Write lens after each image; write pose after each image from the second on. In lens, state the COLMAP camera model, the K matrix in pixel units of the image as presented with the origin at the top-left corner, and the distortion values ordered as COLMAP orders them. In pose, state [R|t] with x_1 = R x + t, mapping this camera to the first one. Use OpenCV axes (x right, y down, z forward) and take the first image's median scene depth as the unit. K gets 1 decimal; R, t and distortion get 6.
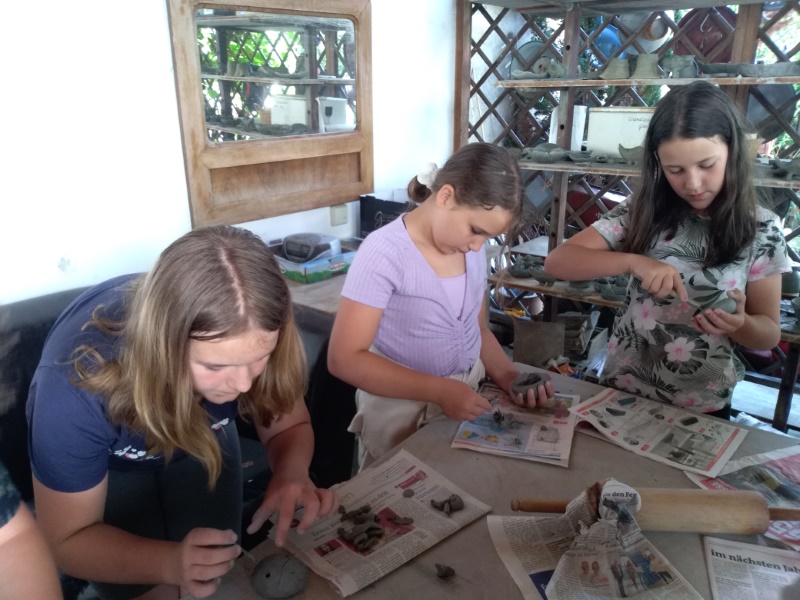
lens RADIAL K [[604.8, 0, 400.3], [0, 604.8, 305.0], [0, 0, 1]] dist [-0.013058, -0.014776]
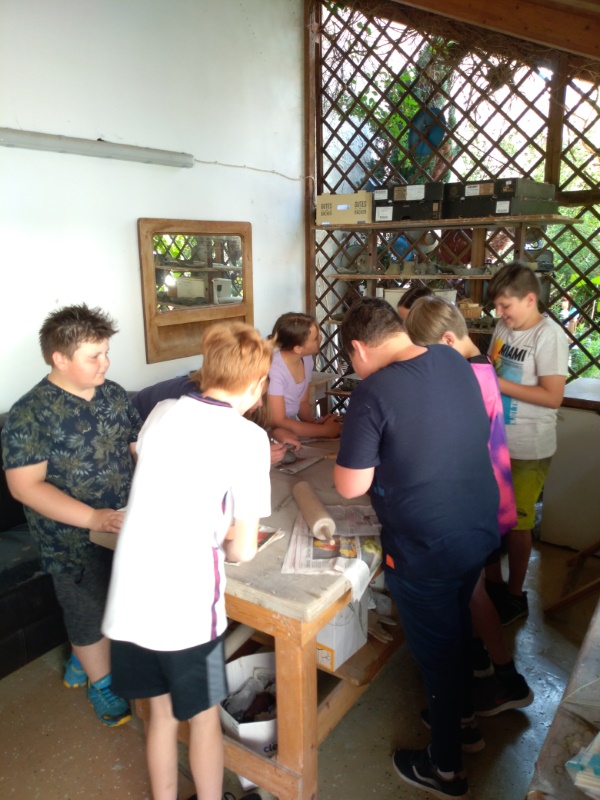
lens RADIAL K [[604.8, 0, 300.9], [0, 604.8, 396.4], [0, 0, 1]] dist [-0.013058, -0.014776]
pose [[0.997777, -0.015303, 0.064863, -0.024167], [0.022597, 0.993308, -0.113266, 0.117068], [-0.062696, 0.114480, 0.991445, -0.467513]]
